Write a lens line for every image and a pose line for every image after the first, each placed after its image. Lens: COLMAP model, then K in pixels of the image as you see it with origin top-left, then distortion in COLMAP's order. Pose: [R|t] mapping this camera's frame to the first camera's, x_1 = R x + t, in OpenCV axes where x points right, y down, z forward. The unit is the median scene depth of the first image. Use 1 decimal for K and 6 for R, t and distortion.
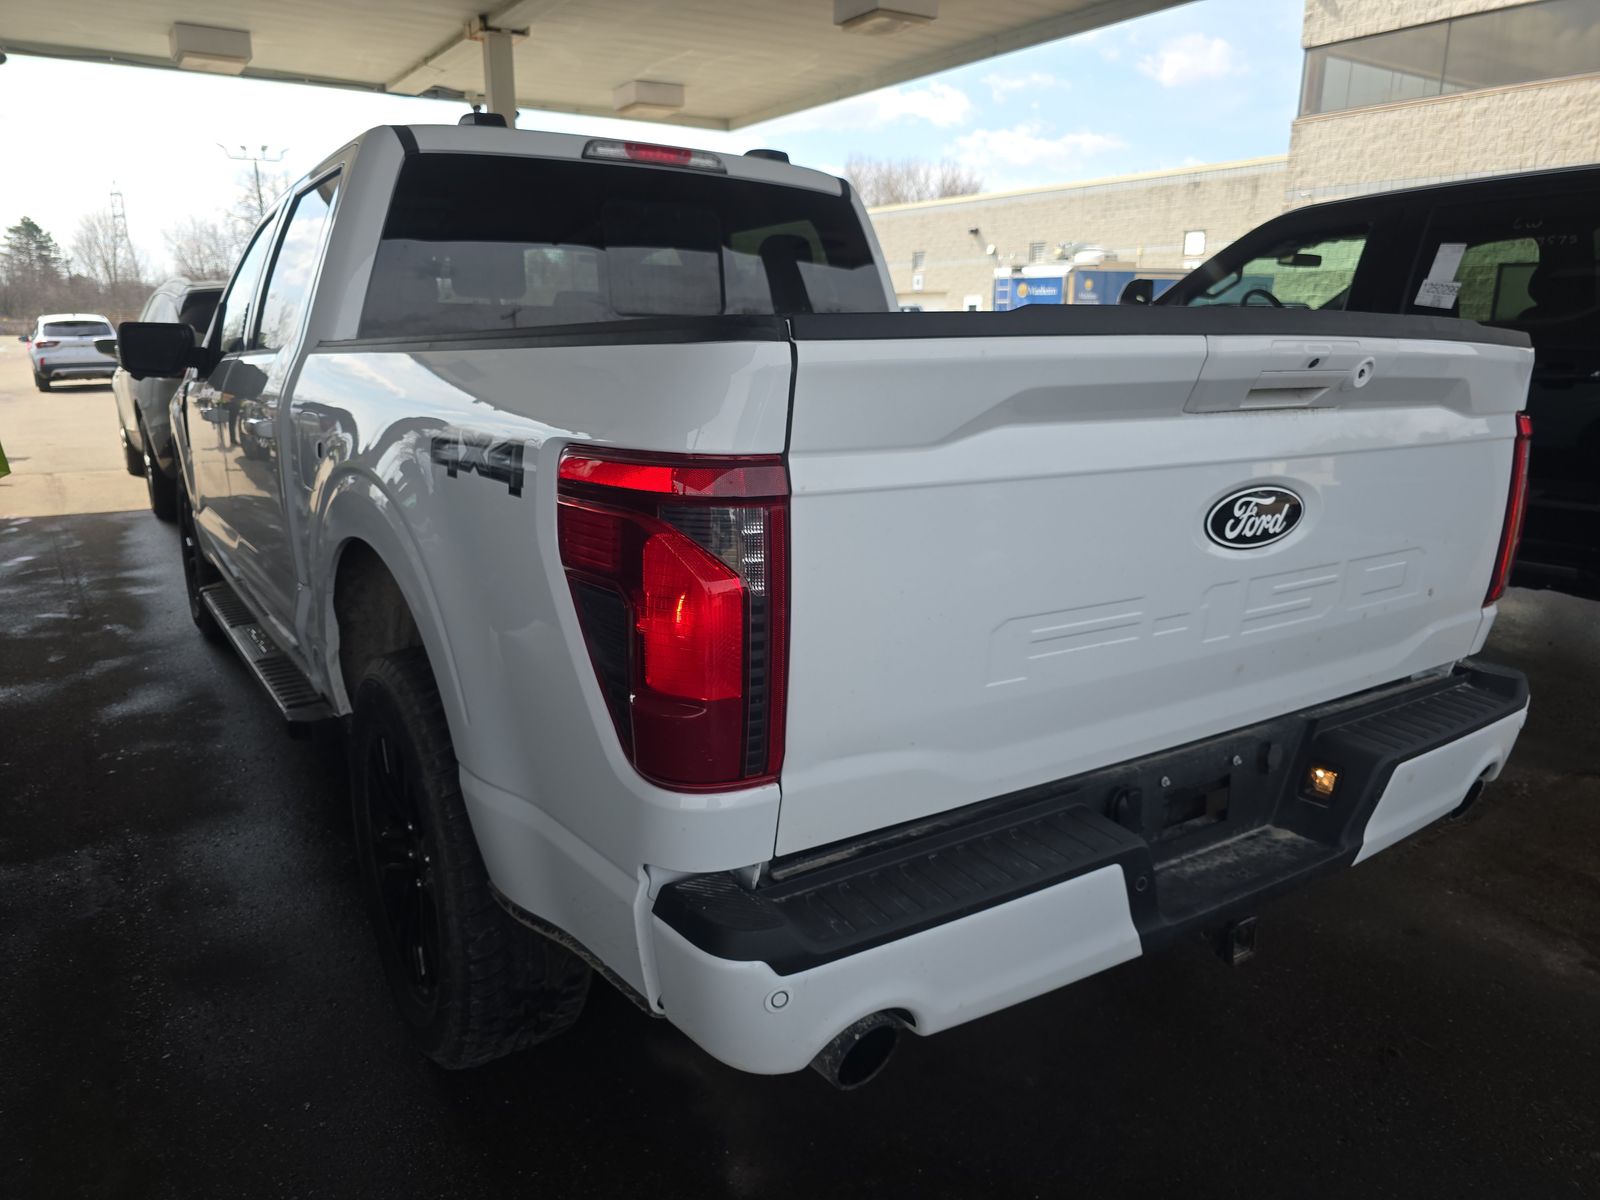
lens RADIAL K [[1079.9, 0, 805.6], [0, 1079.9, 592.4], [0, 0, 1]] dist [0.048824, -0.055018]
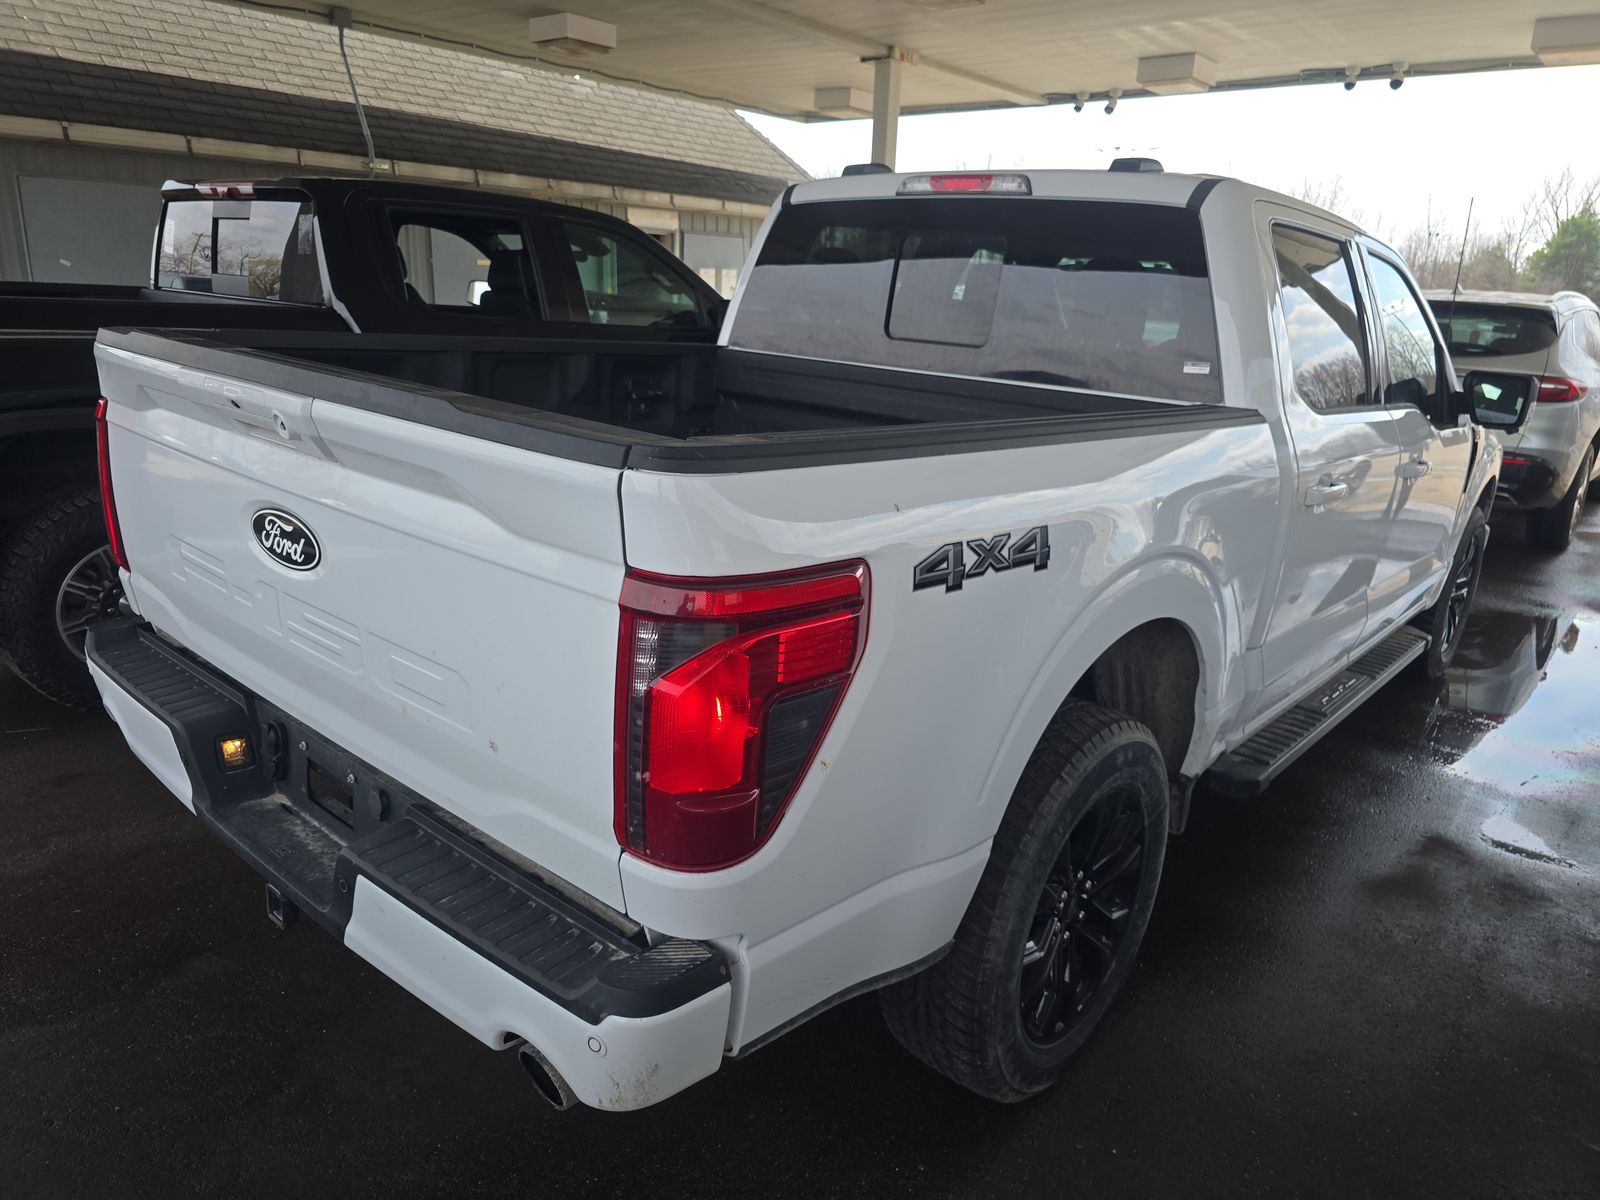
lens RADIAL K [[1105.4, 0, 800.0], [0, 1105.4, 600.0], [0, 0, 1]] dist [-0.001486, -0.003227]
pose [[0.253642, 0.276012, -0.927083, 1.237538], [-0.272031, 0.940098, 0.205461, -0.296428], [0.928259, 0.200082, 0.313533, 0.873253]]
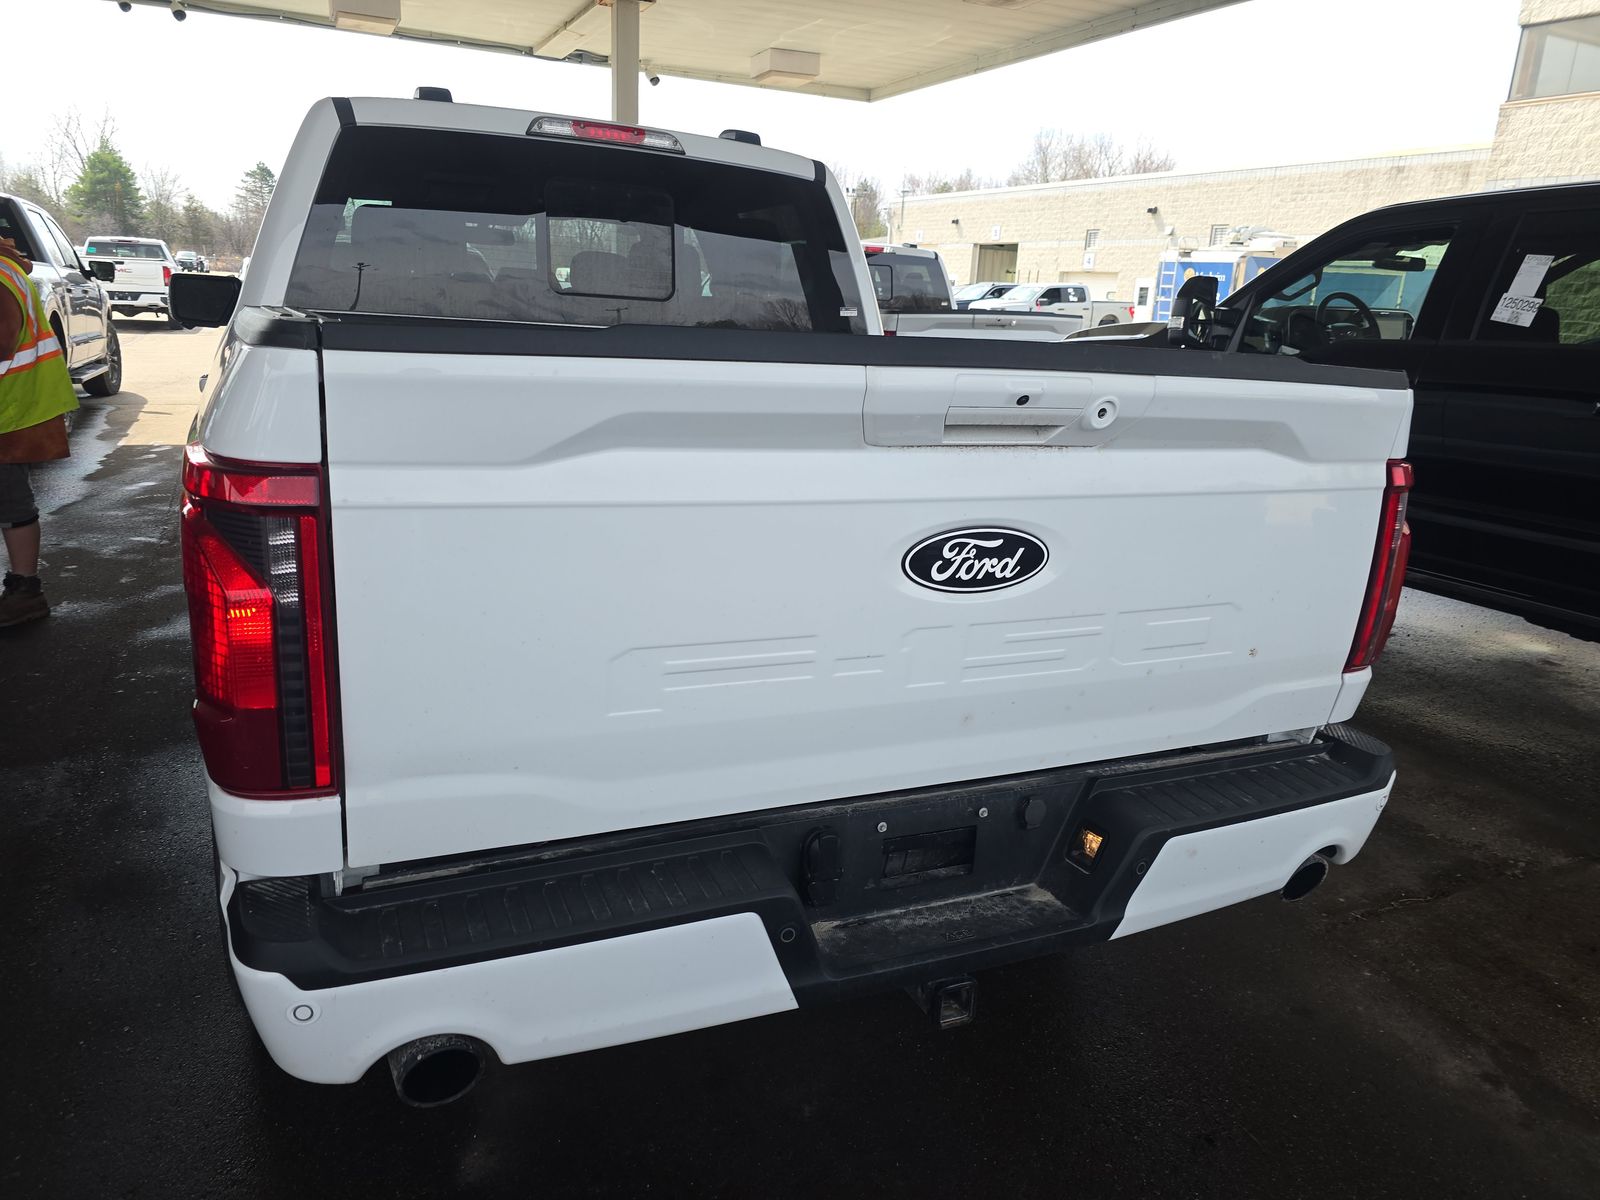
lens RADIAL K [[1072.4, 0, 803.7], [0, 1072.4, 592.6], [0, 0, 1]] dist [0.058874, -0.059331]
pose [[0.986306, 0.088095, -0.139426, 0.302728], [-0.084294, 0.995896, 0.032943, -0.044817], [0.141756, -0.020739, 0.989684, 0.051410]]
